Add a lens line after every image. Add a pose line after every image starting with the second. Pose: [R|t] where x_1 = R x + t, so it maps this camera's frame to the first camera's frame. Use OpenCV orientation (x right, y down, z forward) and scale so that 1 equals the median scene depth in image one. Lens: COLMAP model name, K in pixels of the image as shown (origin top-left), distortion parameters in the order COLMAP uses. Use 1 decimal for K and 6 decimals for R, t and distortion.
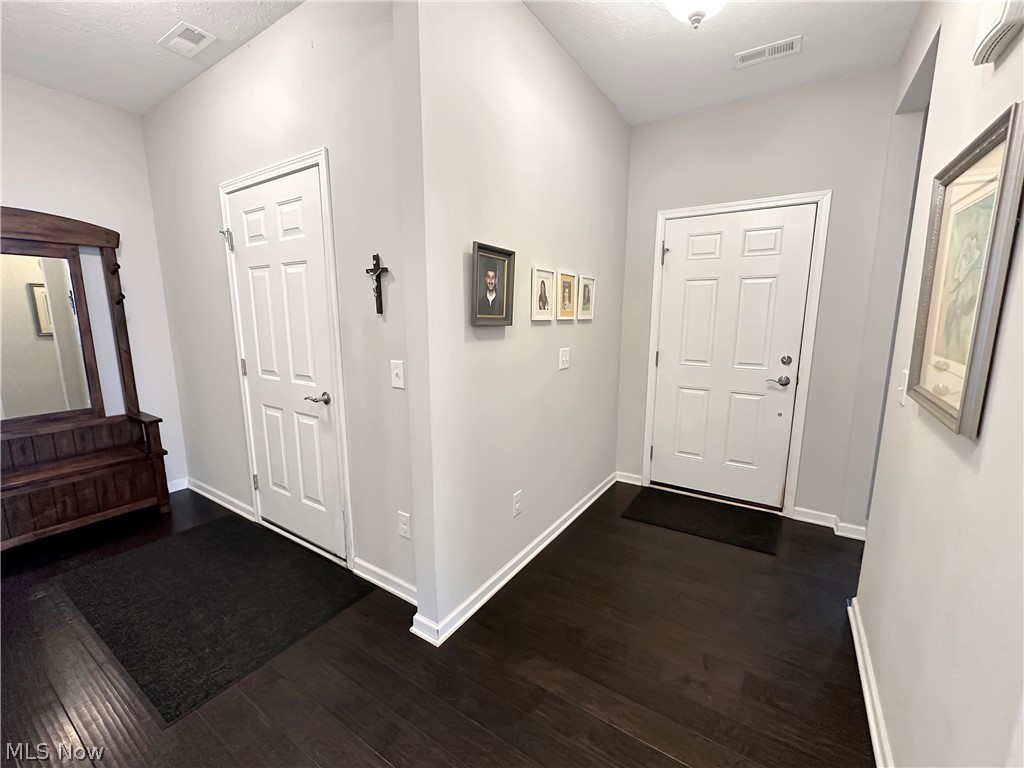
lens RADIAL K [[426.8, 0, 512.0], [0, 426.8, 384.0], [0, 0, 1]] dist [-0.000160, 0.000291]
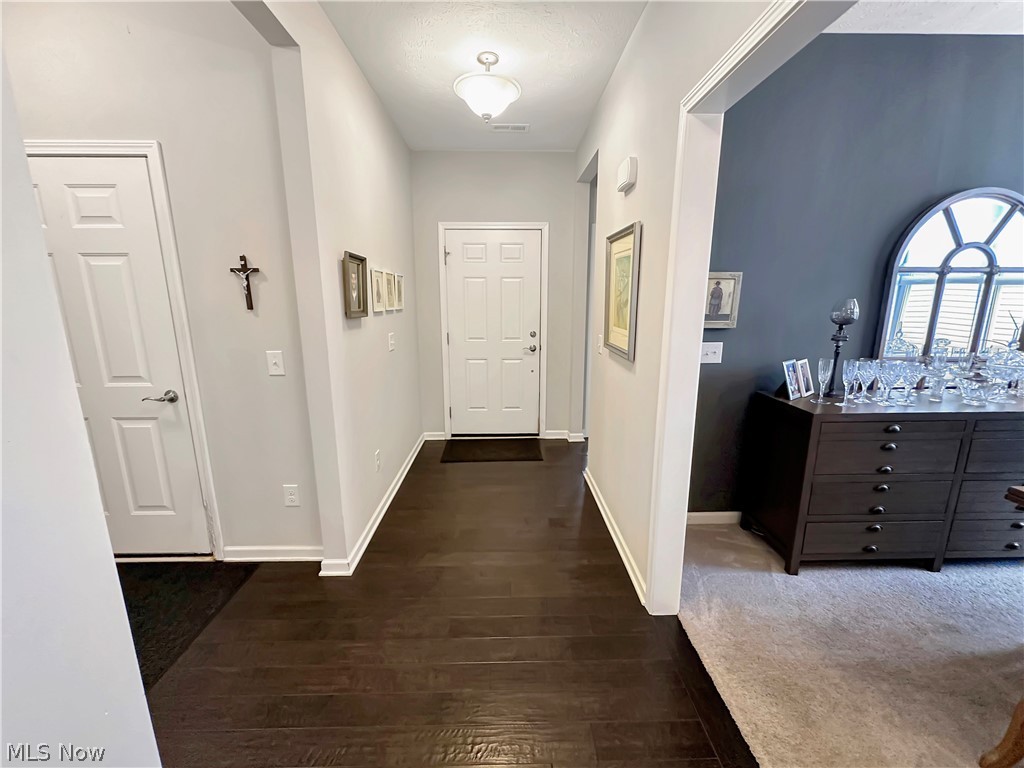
lens RADIAL K [[421.4, 0, 512.0], [0, 421.4, 384.0], [0, 0, 1]] dist [-0.000789, 0.000126]
pose [[0.826417, -0.116634, 0.550847, -0.313560], [0.095264, 0.993170, 0.067369, 0.013731], [-0.554942, -0.003199, 0.831883, -0.231356]]
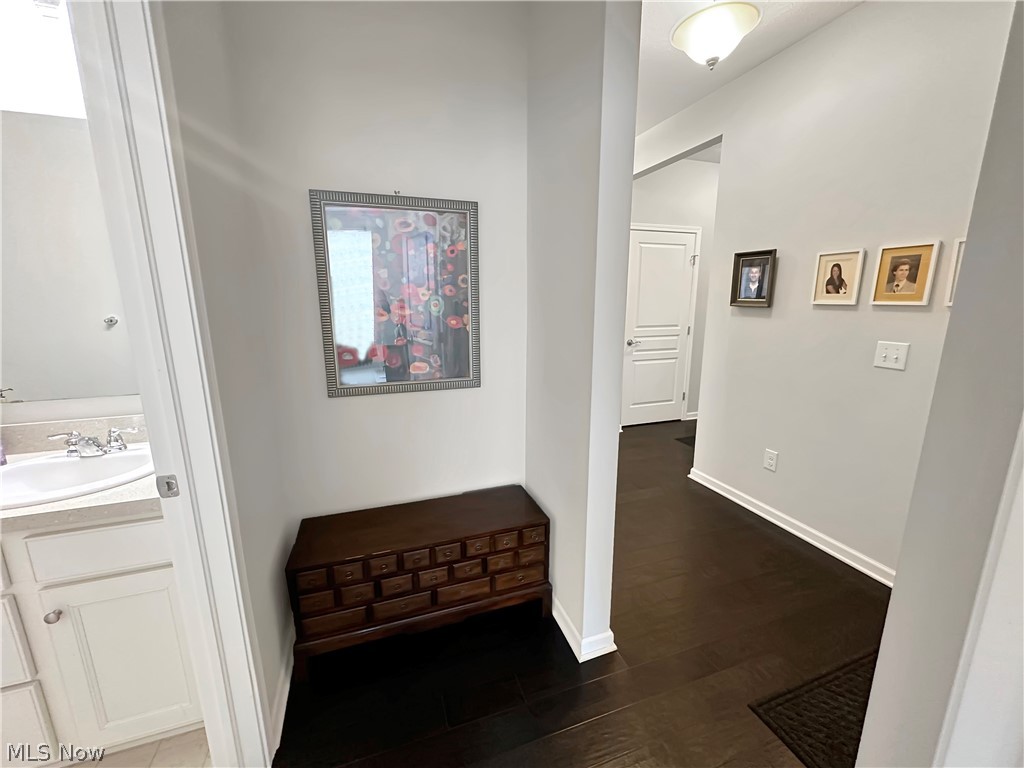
lens RADIAL K [[421.4, 0, 512.0], [0, 421.4, 384.0], [0, 0, 1]] dist [-0.000789, 0.000126]
pose [[-0.585216, 0.162295, -0.794470, 1.323433], [-0.127040, 0.949316, 0.287506, -0.163387], [0.800864, 0.269183, -0.534937, 0.994364]]
